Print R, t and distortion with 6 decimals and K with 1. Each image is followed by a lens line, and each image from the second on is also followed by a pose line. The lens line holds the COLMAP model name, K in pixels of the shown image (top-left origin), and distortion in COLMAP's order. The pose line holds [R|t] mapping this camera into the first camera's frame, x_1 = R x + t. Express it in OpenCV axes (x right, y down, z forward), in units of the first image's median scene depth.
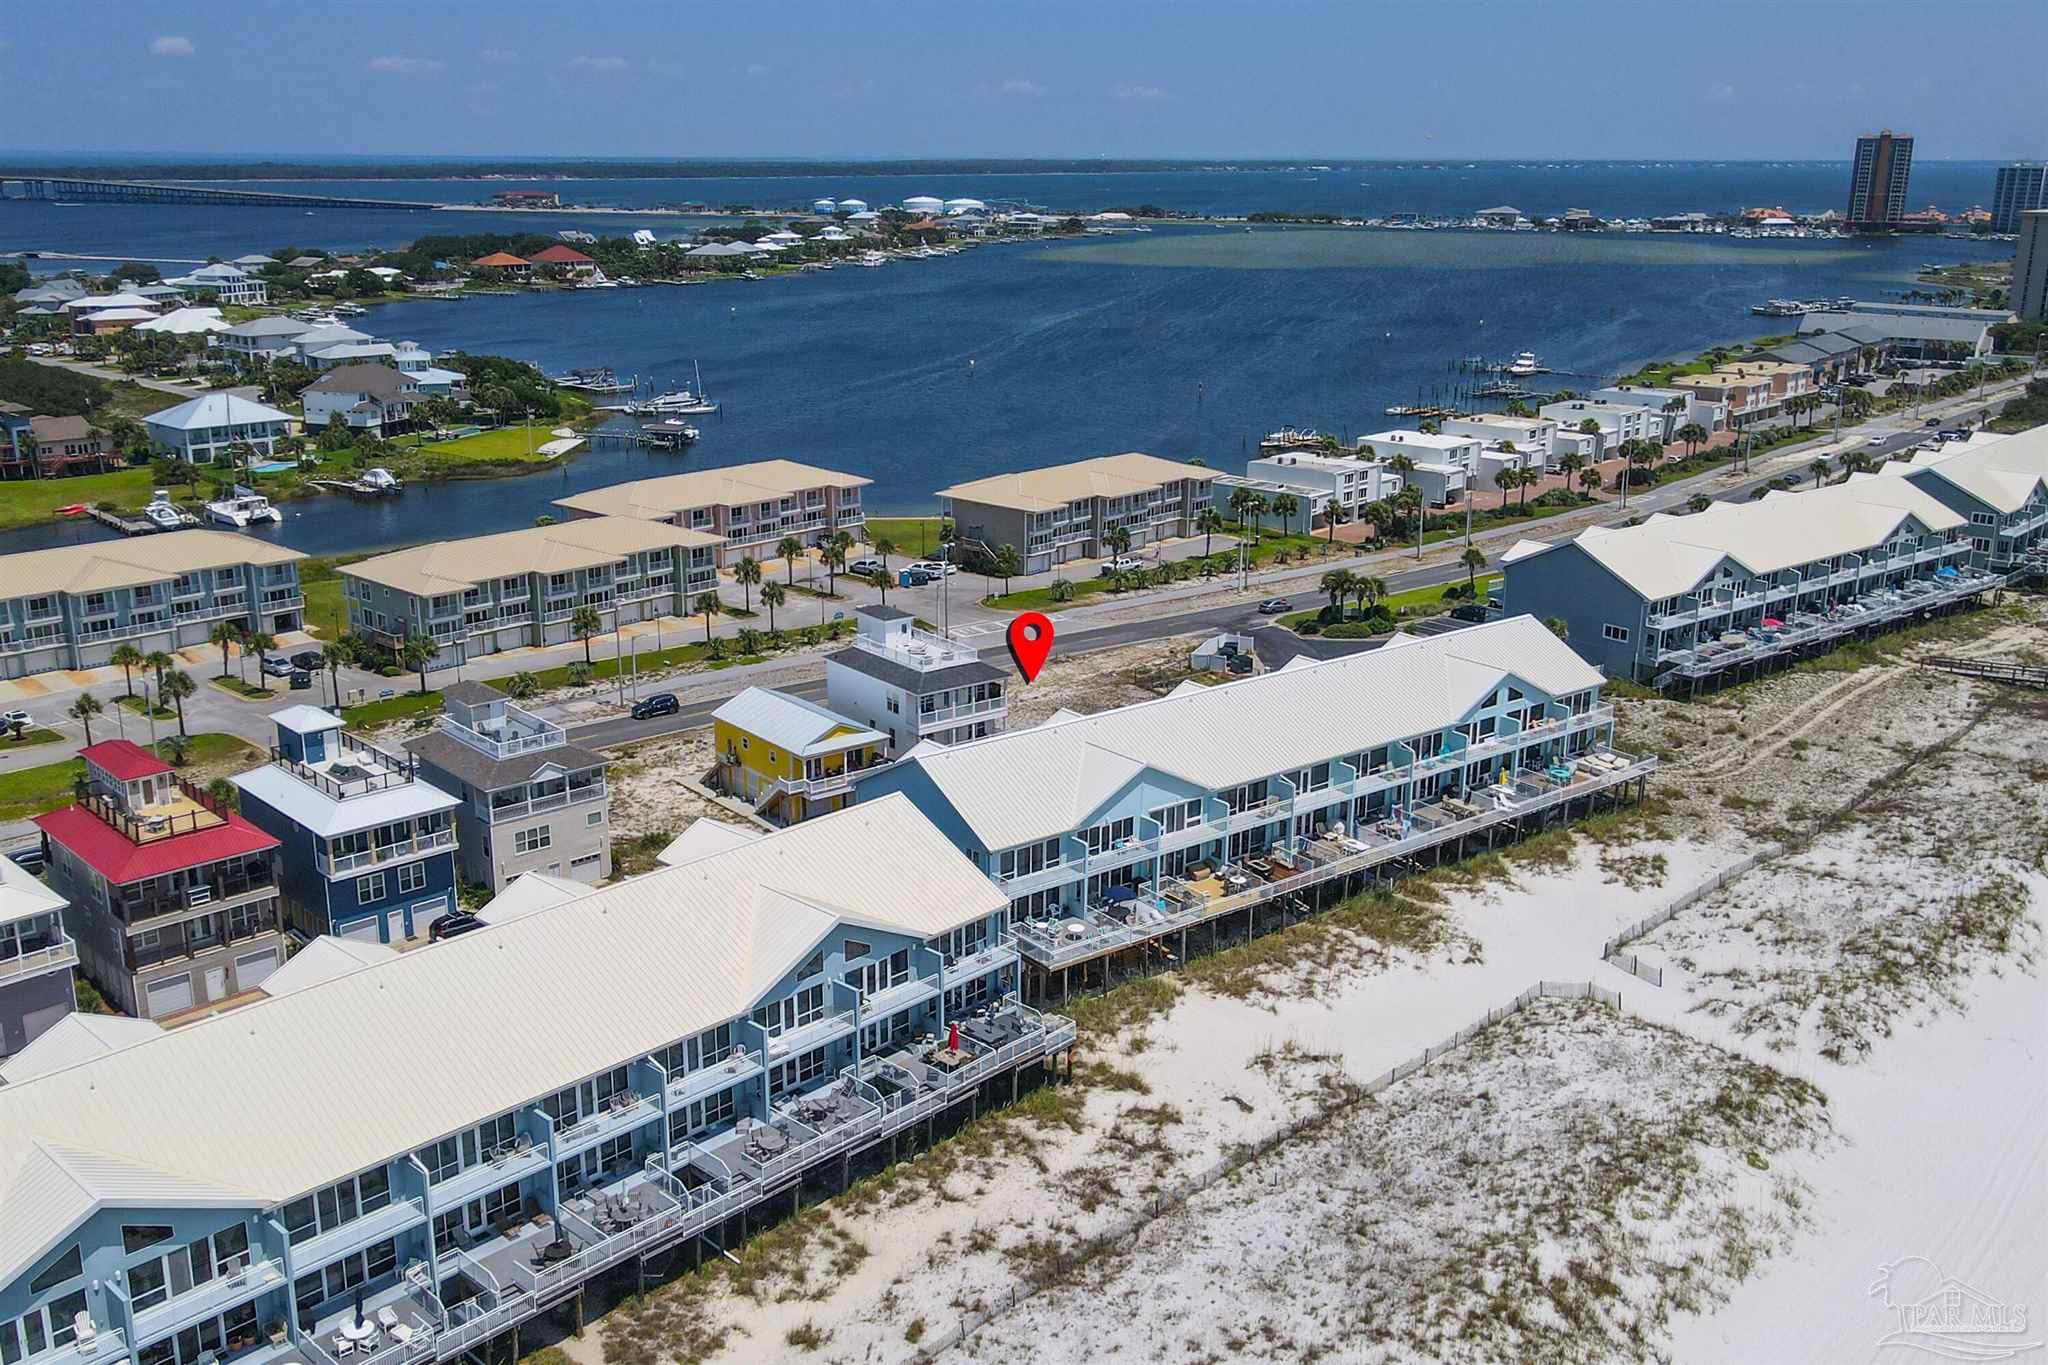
lens RADIAL K [[1778.2, 0, 1016.0], [0, 1778.2, 694.7], [0, 0, 1]] dist [-0.017299, 0.066816]
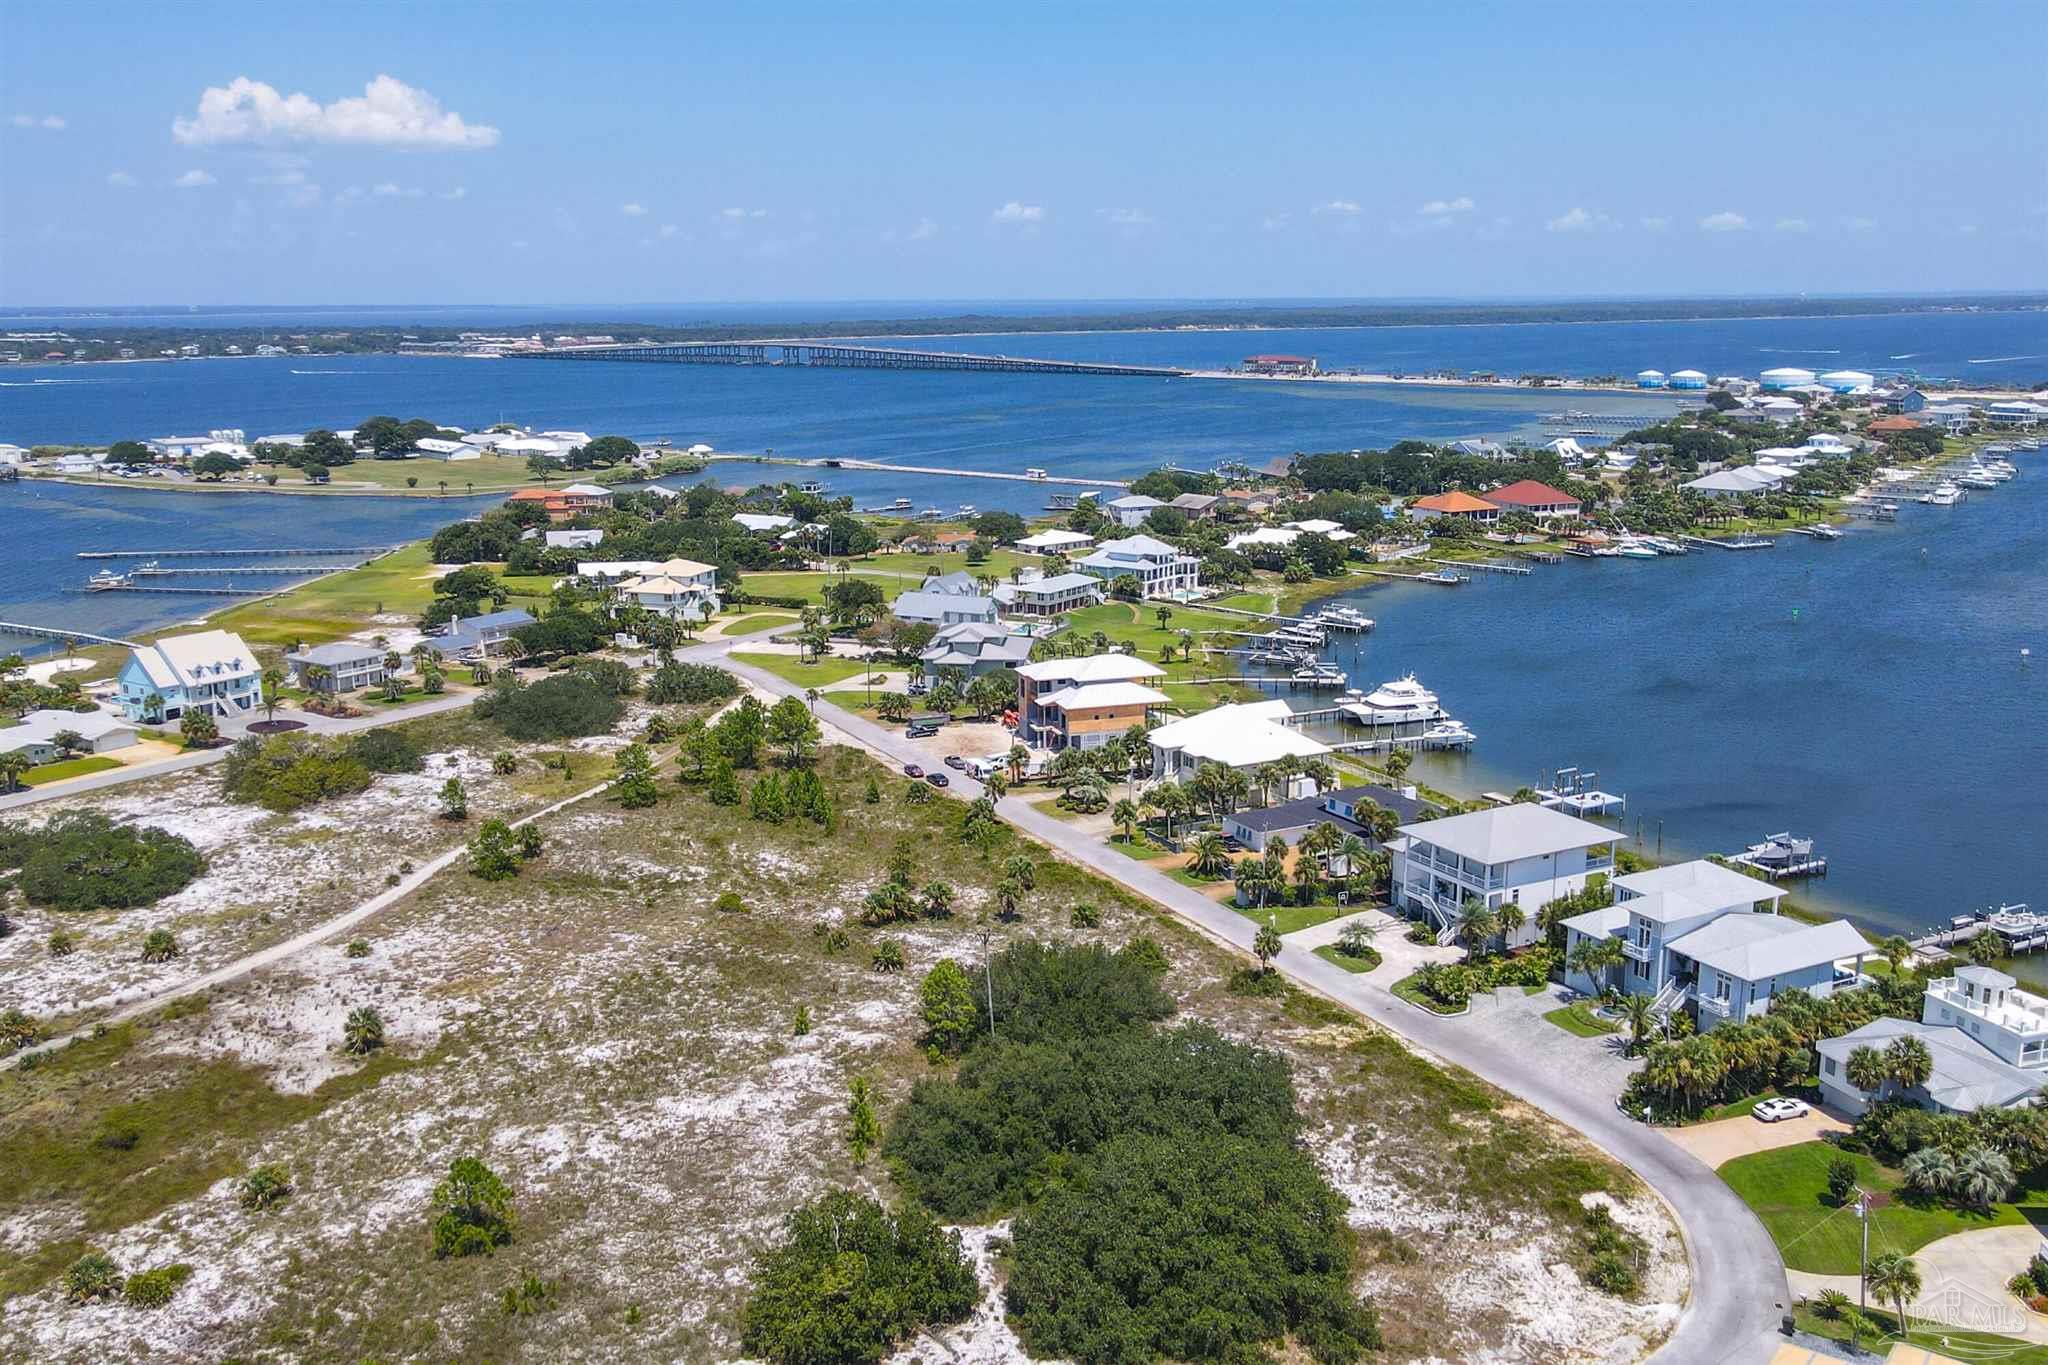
lens RADIAL K [[1823.7, 0, 1020.8], [0, 1823.7, 655.0], [0, 0, 1]] dist [-0.070398, 0.113259]
pose [[0.940136, 0.051763, -0.336845, -0.874644], [-0.085308, 0.992675, -0.085550, -0.458444], [0.329949, 0.109164, 0.937666, 1.160414]]
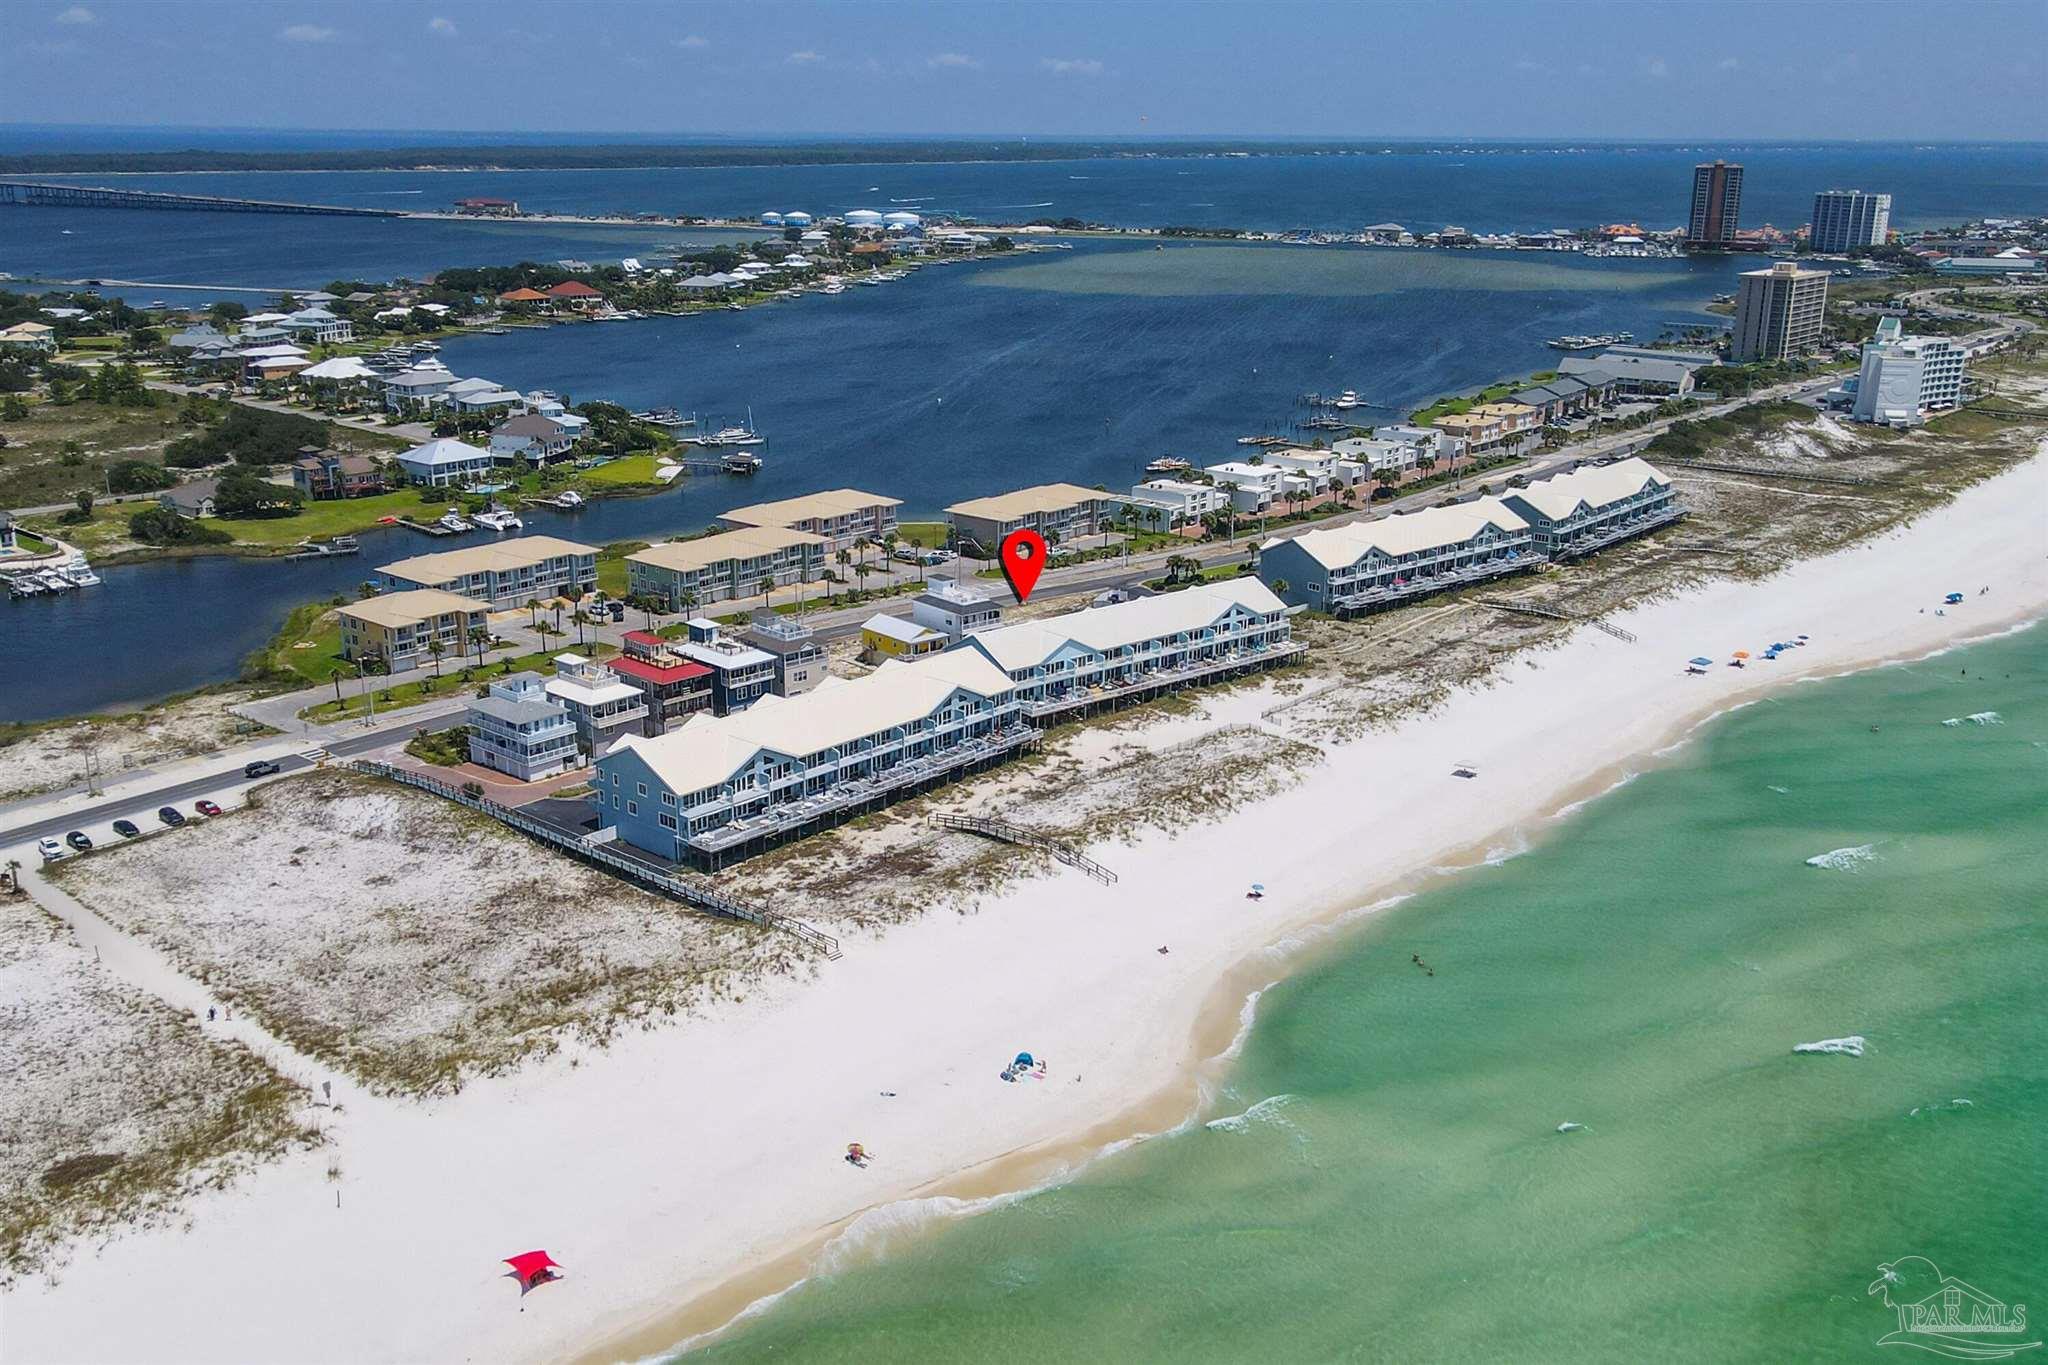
lens RADIAL K [[1778.2, 0, 1016.0], [0, 1778.2, 694.7], [0, 0, 1]] dist [-0.017299, 0.066816]
pose [[0.999102, -0.009035, 0.041407, -0.060038], [0.008625, 0.999912, 0.010063, 0.055876], [-0.041494, -0.009697, 0.999092, -0.847998]]
